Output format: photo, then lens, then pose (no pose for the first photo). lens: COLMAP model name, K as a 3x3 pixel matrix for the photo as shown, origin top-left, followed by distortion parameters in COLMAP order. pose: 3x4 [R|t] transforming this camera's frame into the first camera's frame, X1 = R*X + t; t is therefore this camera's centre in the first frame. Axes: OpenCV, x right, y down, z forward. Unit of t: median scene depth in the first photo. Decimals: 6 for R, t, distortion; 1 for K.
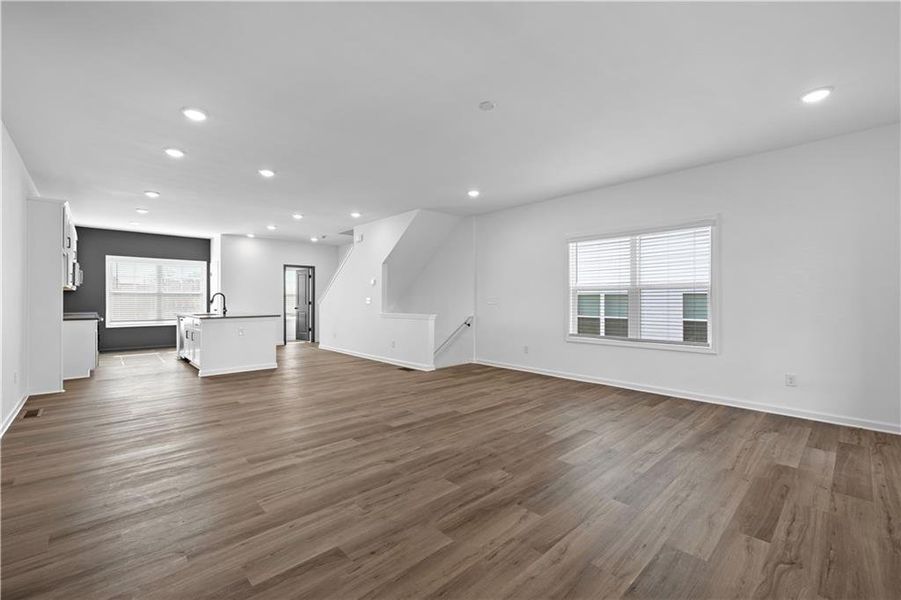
lens RADIAL K [[379.7, 0, 451.4], [0, 379.7, 298.3], [0, 0, 1]] dist [0.001256, 0.000312]
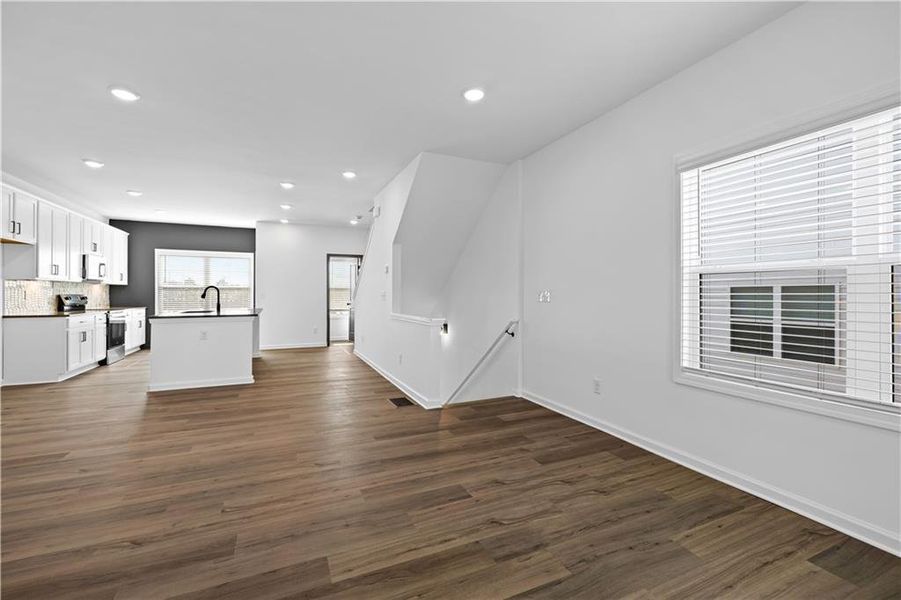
lens RADIAL K [[384.6, 0, 450.4], [0, 384.6, 292.7], [0, 0, 1]] dist [0.001636, 0.000166]
pose [[0.944058, -0.001047, -0.329777, 0.144825], [0.000595, 0.999999, -0.001471, 0.001951], [0.329778, 0.001193, 0.944058, 0.336947]]
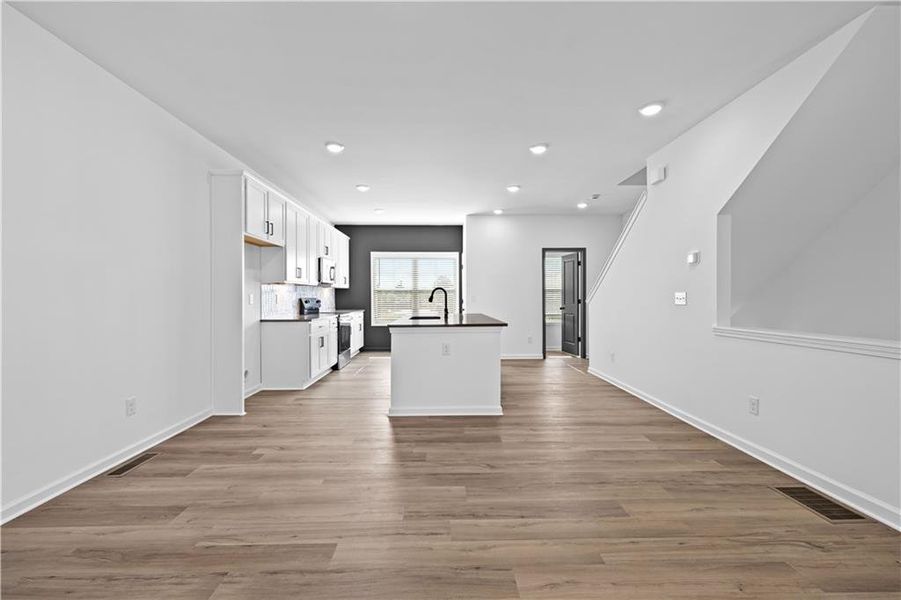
lens RADIAL K [[379.7, 0, 451.4], [0, 379.7, 298.3], [0, 0, 1]] dist [0.001256, 0.000312]
pose [[0.744755, -0.000161, -0.667338, -0.110958], [0.005269, 0.999970, 0.005639, 0.001850], [0.667318, -0.007716, 0.744733, 0.438625]]
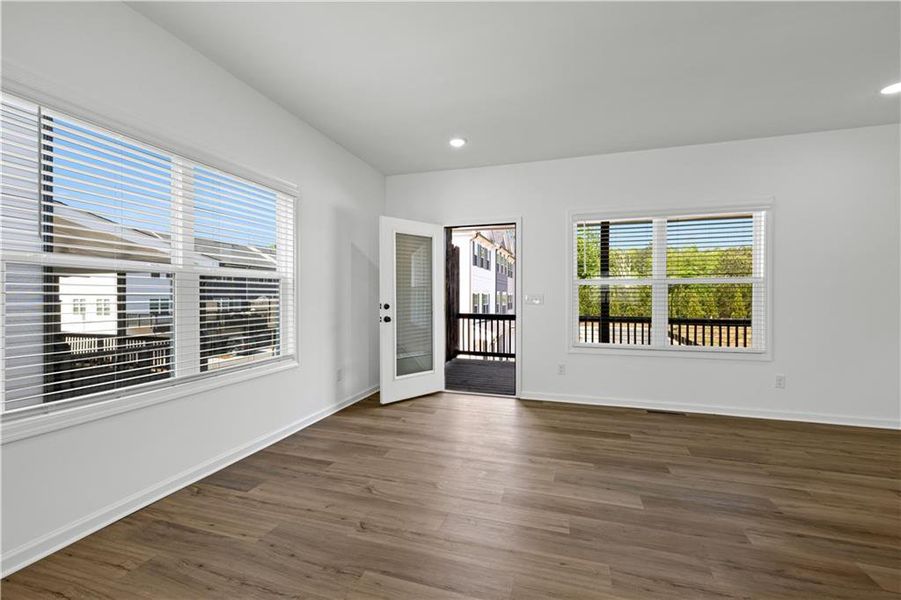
lens RADIAL K [[379.7, 0, 451.4], [0, 379.7, 298.3], [0, 0, 1]] dist [0.001256, 0.000312]
pose [[-0.491785, -0.007144, 0.870687, -0.067472], [-0.006237, 0.999970, 0.004682, 0.002794], [-0.870694, -0.003128, -0.491815, 0.619747]]
